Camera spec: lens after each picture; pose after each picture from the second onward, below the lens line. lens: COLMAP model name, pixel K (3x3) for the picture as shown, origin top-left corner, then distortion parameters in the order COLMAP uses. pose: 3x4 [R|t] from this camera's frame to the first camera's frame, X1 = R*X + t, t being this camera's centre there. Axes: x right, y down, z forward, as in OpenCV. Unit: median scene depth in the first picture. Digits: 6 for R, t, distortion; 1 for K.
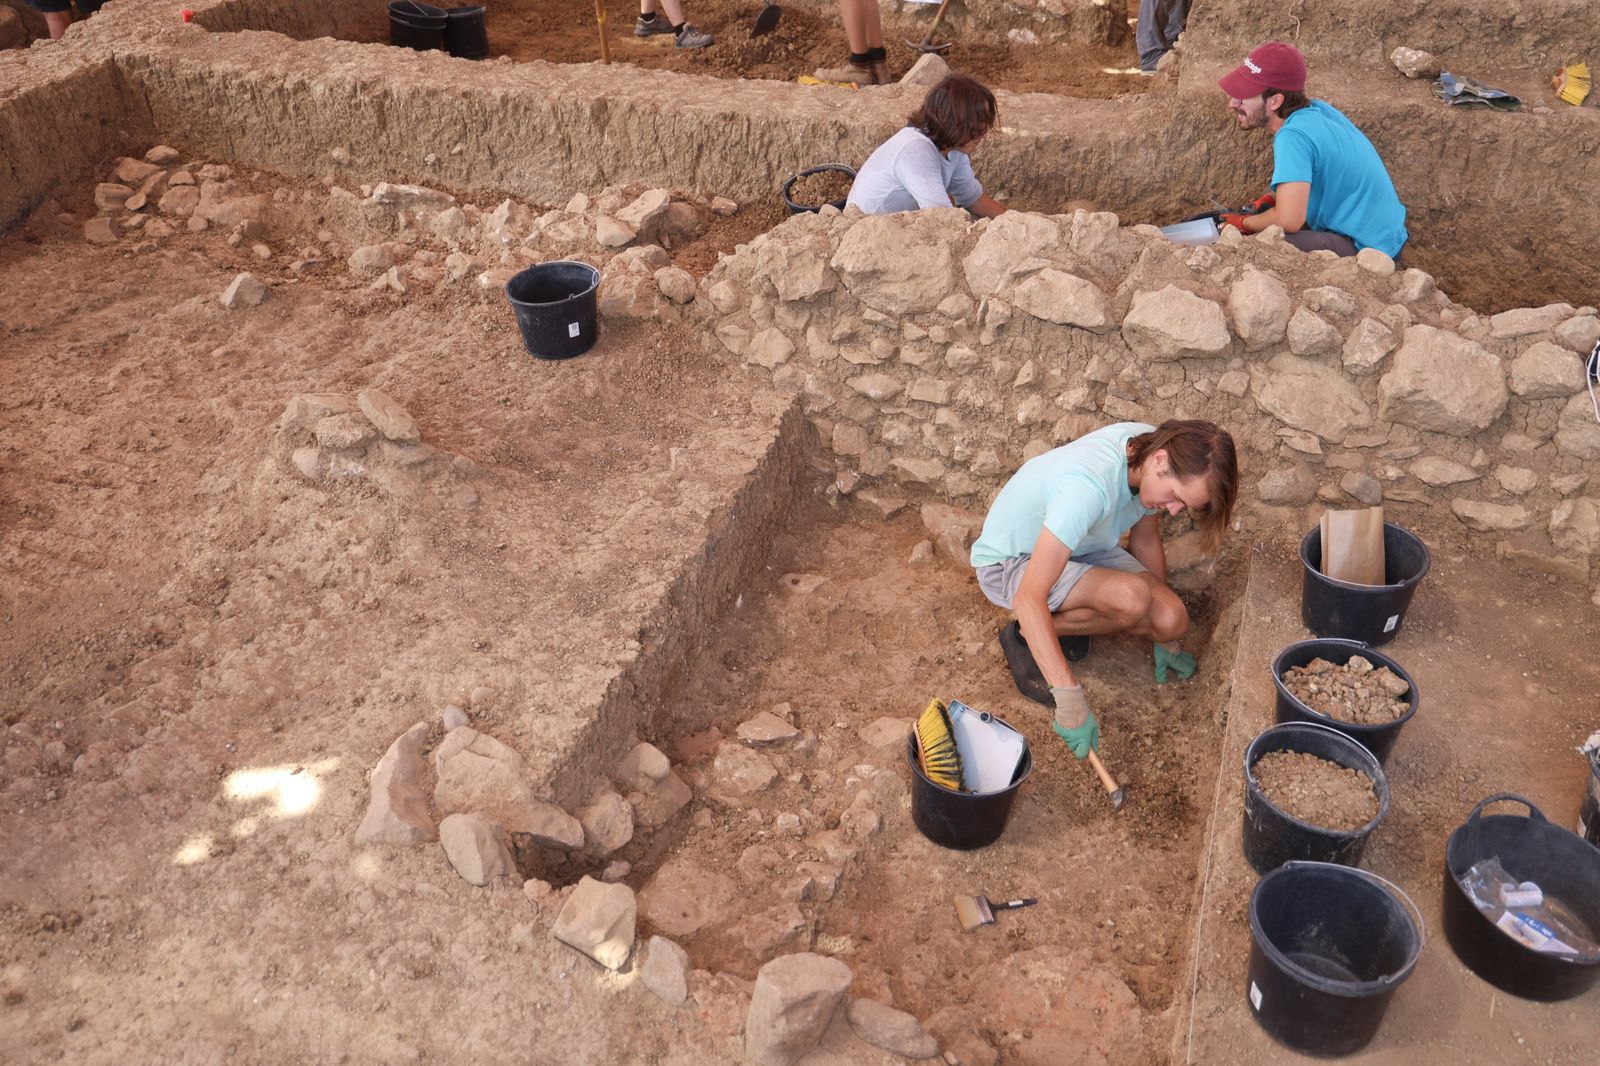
lens RADIAL K [[1543.1, 0, 819.2], [0, 1543.1, 532.9], [0, 0, 1]] dist [0.035335, 0.000000]
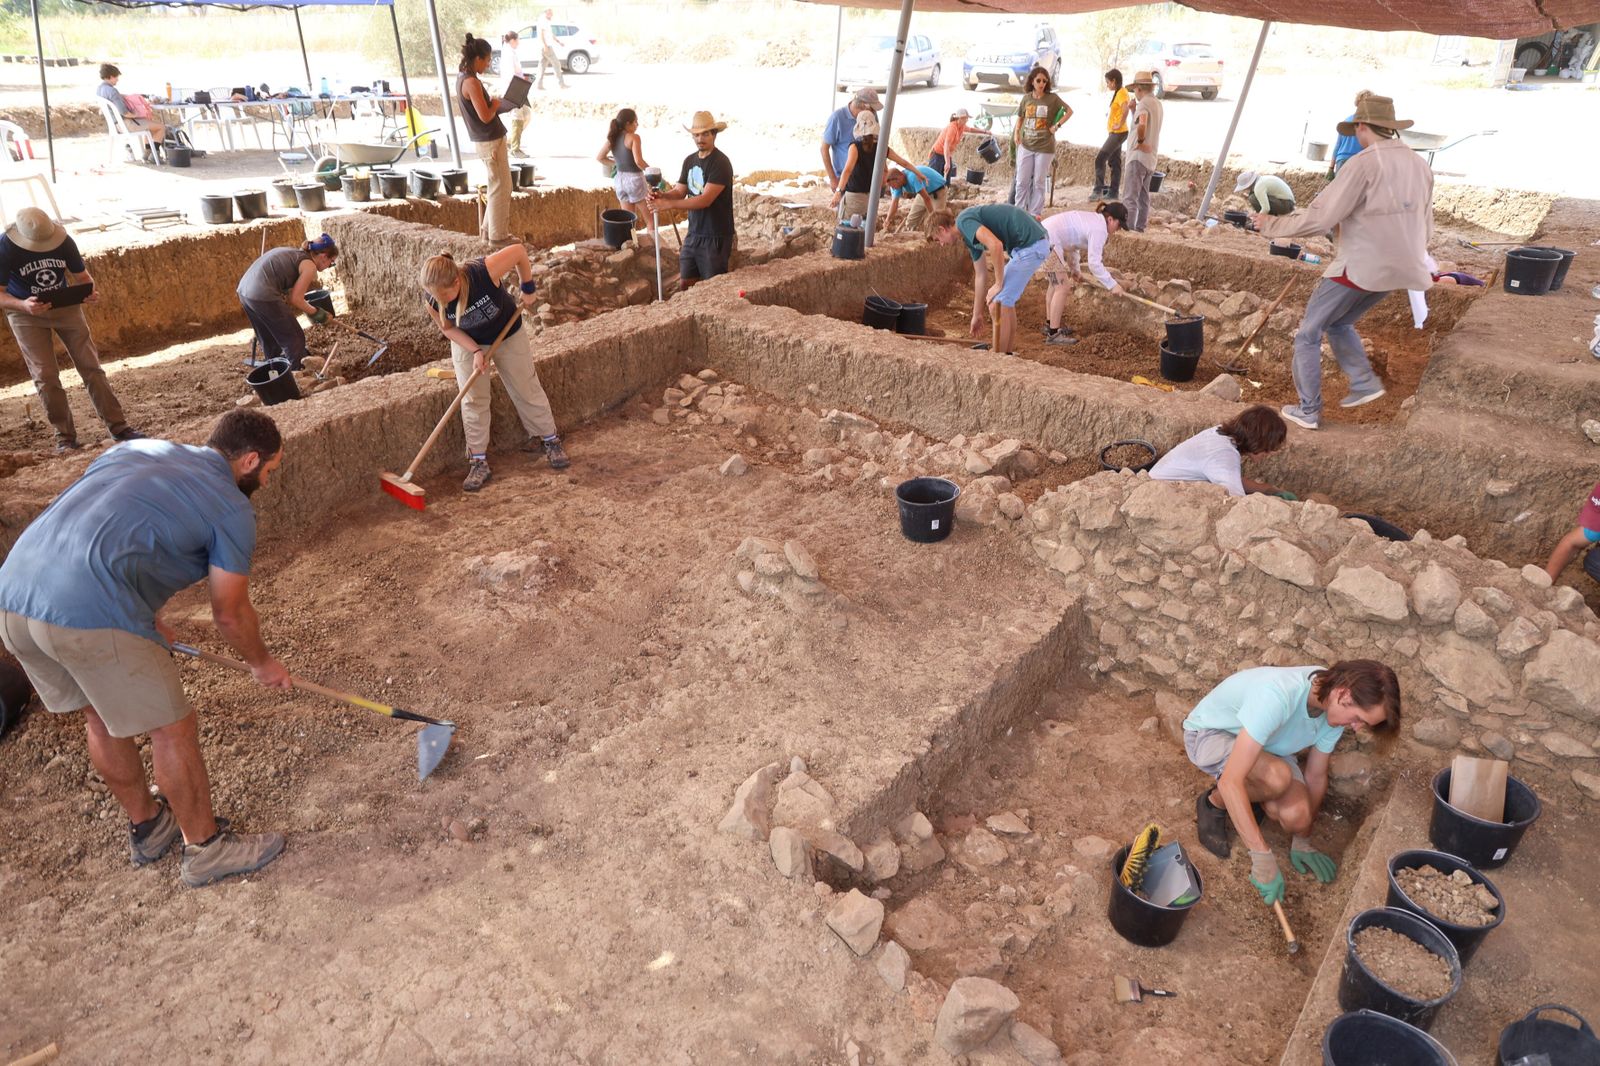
lens RADIAL K [[1116.5, 0, 793.2], [0, 1116.5, 536.6], [0, 0, 1]] dist [-0.095663, 0.070566]
pose [[0.940067, 0.168046, -0.296707, 0.032684], [-0.202171, 0.975378, -0.088119, -0.000141], [0.274594, 0.142824, 0.950894, -0.042009]]
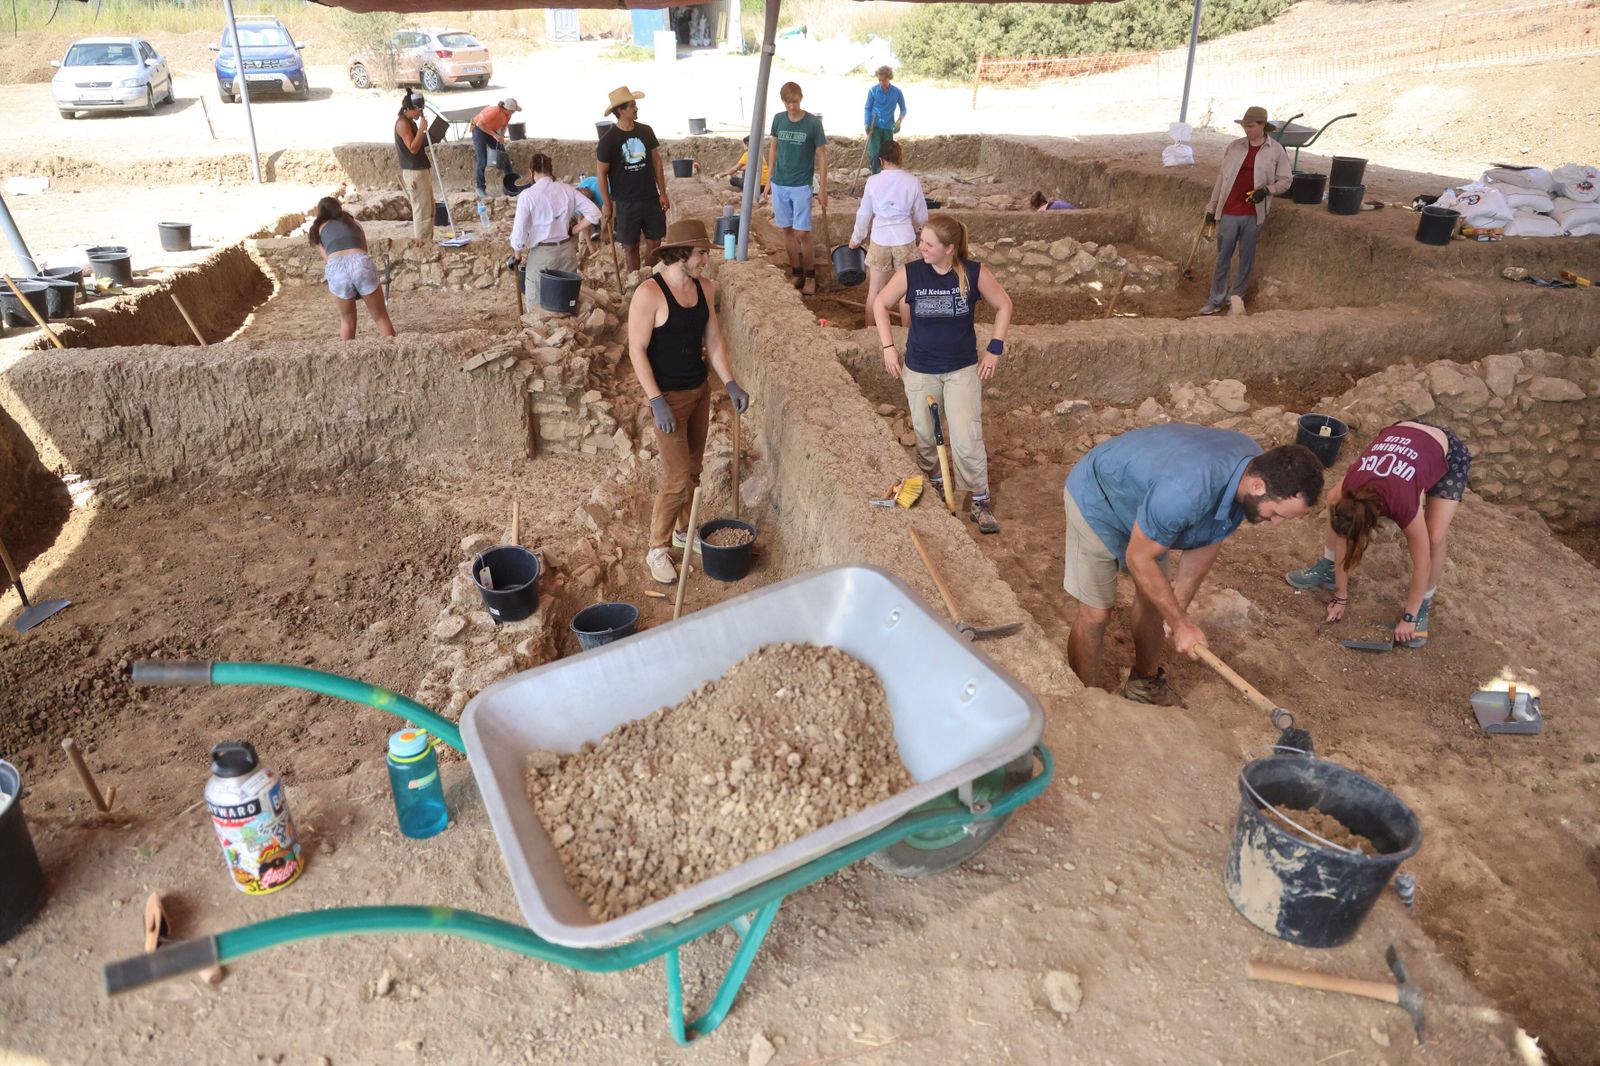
lens RADIAL K [[1116.5, 0, 803.9], [0, 1116.5, 547.6], [0, 0, 1]] dist [-0.095663, 0.070566]
pose [[0.885780, -0.194911, 0.421194, -1.338256], [0.239090, 0.969485, -0.054175, -0.106608], [-0.397782, 0.148690, 0.905351, 0.125323]]
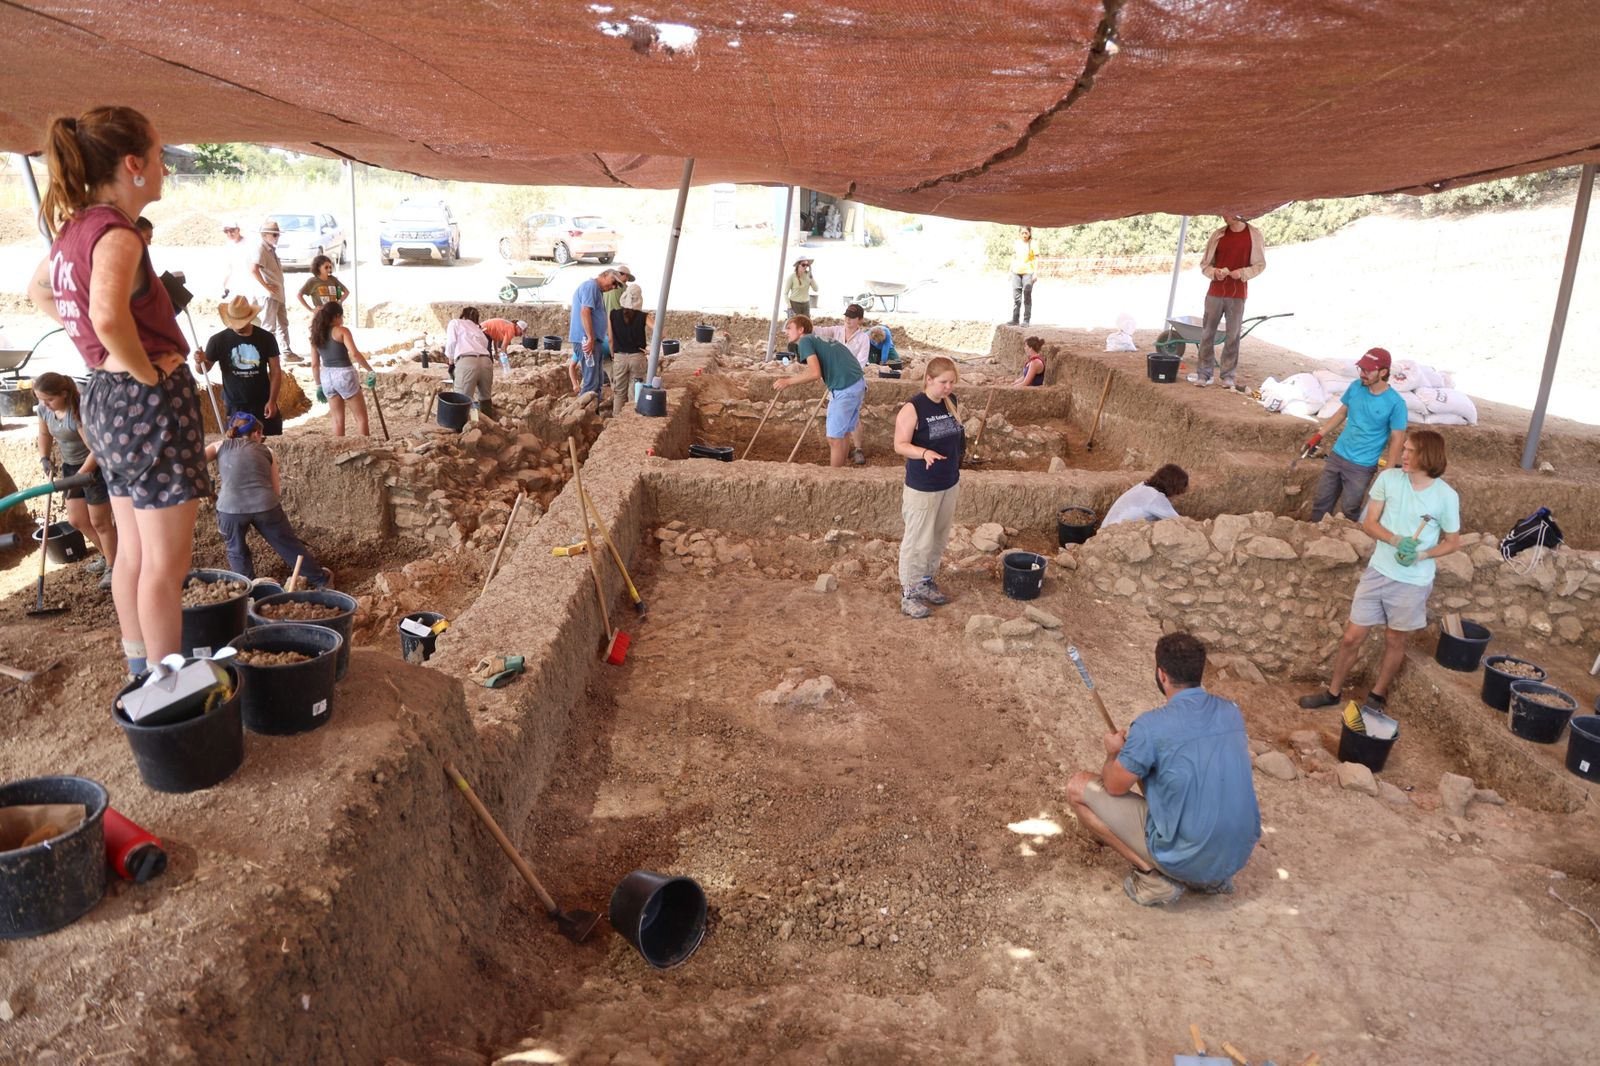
lens RADIAL K [[1116.5, 0, 805.0], [0, 1116.5, 532.2], [0, 0, 1]] dist [-0.095663, 0.070566]
pose [[0.951178, -0.047727, 0.304931, -0.923066], [0.127950, 0.960052, -0.248854, 0.126818], [-0.280873, 0.275720, 0.919287, -0.248264]]
